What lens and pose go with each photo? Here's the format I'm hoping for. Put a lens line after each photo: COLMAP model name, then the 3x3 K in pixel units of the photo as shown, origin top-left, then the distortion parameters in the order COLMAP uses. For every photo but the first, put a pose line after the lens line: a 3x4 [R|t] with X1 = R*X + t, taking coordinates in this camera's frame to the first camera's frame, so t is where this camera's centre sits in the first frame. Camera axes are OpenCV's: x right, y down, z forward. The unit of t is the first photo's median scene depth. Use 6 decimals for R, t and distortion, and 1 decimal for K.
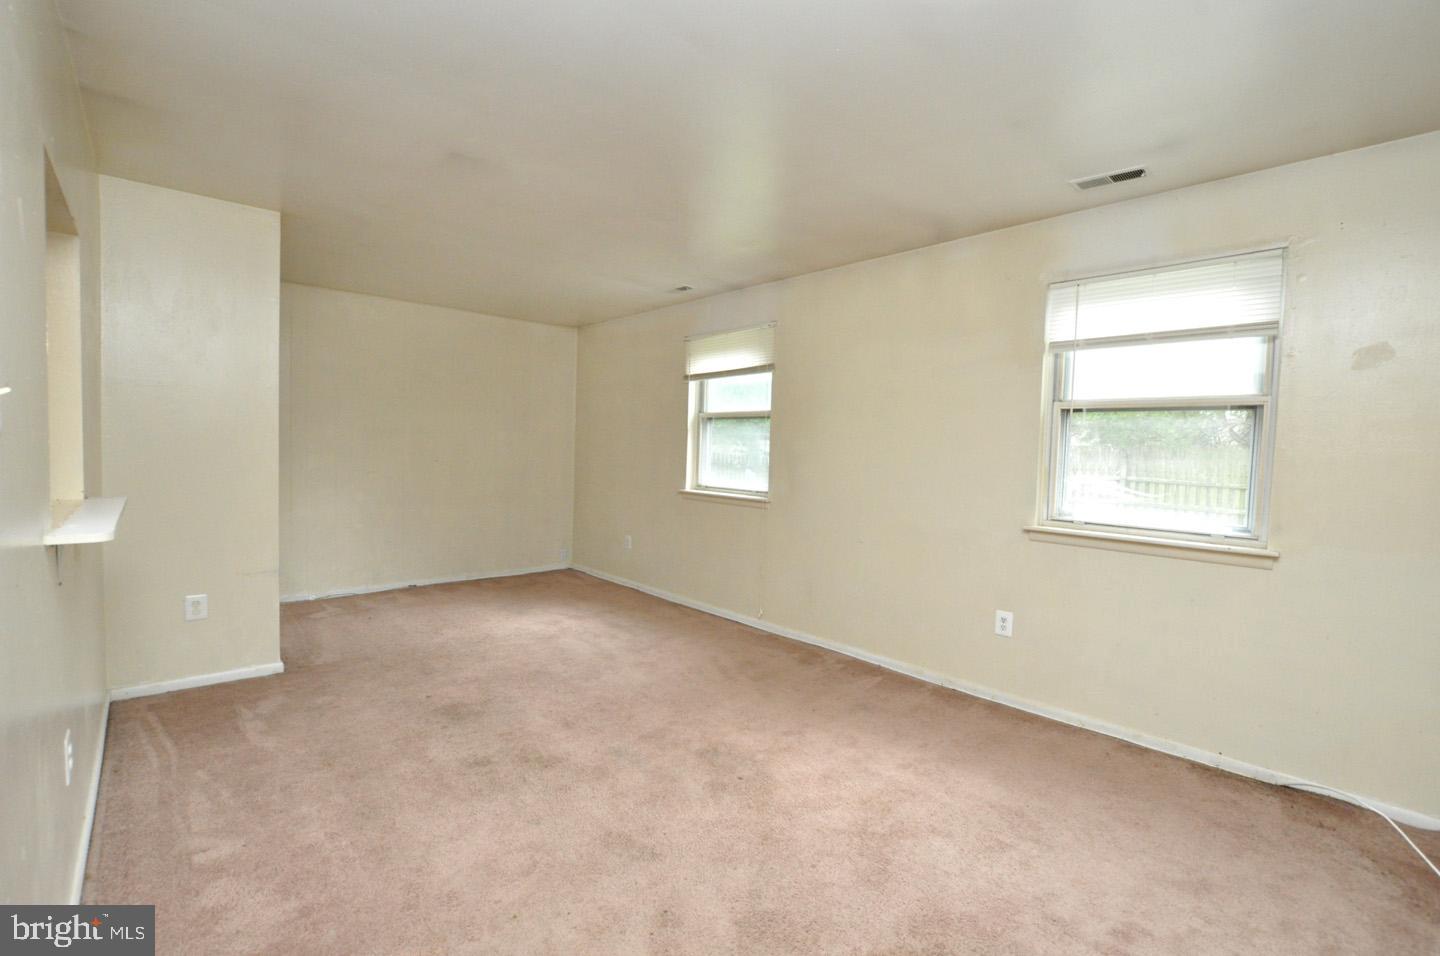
lens RADIAL K [[626.0, 0, 719.9], [0, 626.0, 478.4], [0, 0, 1]] dist [-0.021316, 0.000285]
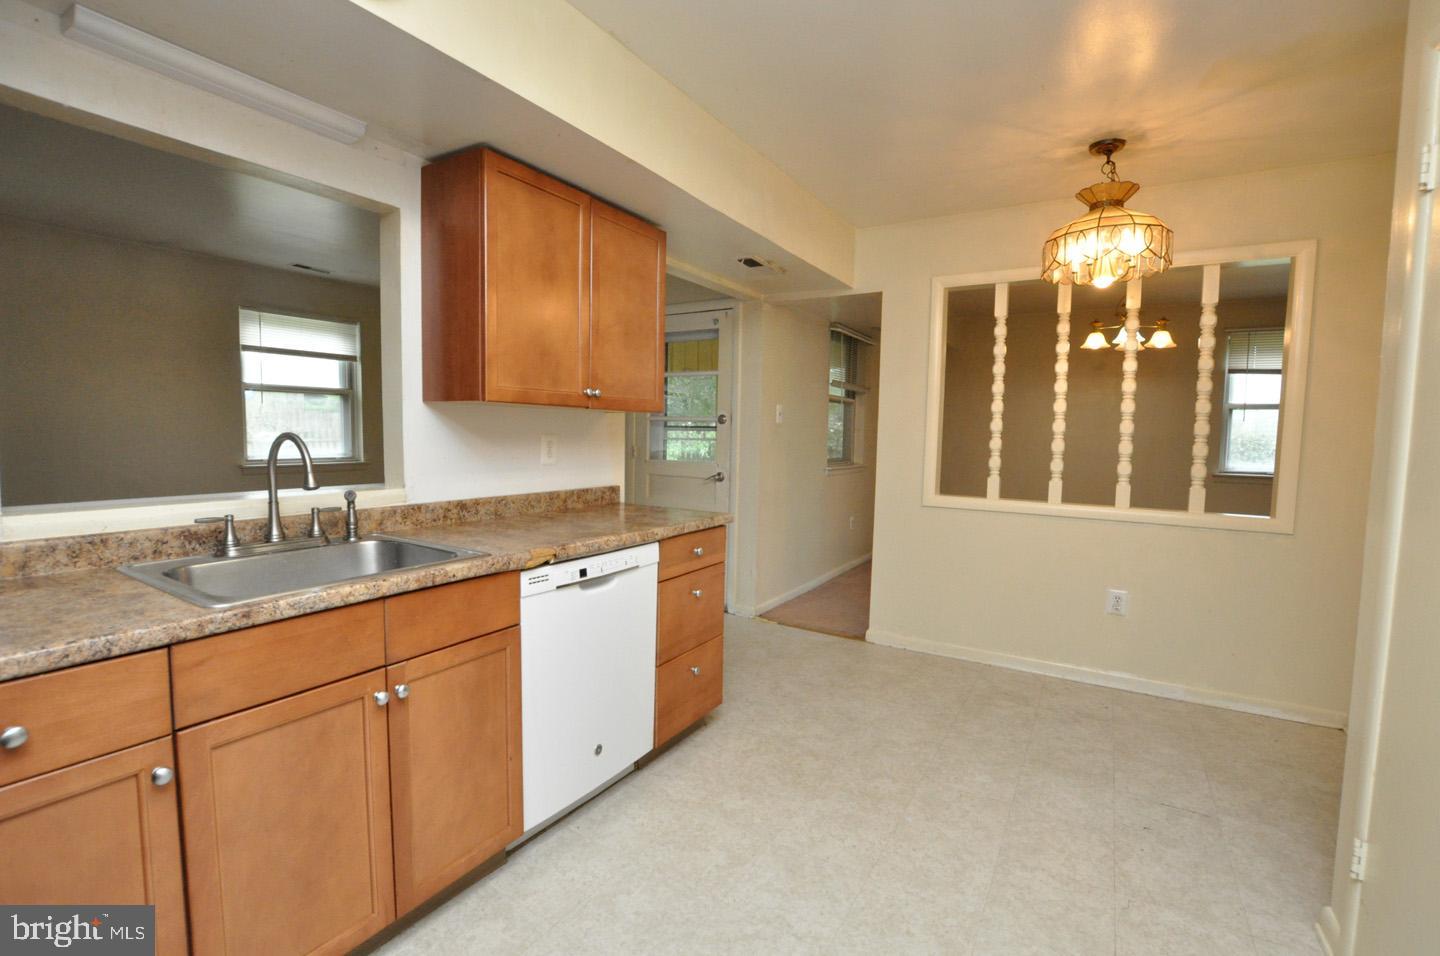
lens RADIAL K [[626.0, 0, 720.6], [0, 626.0, 477.7], [0, 0, 1]] dist [-0.021316, 0.000285]
pose [[-0.274369, -0.105077, 0.955867, -1.274357], [0.025075, 0.992892, 0.116344, -0.041171], [-0.961298, 0.055889, -0.269784, 0.304716]]
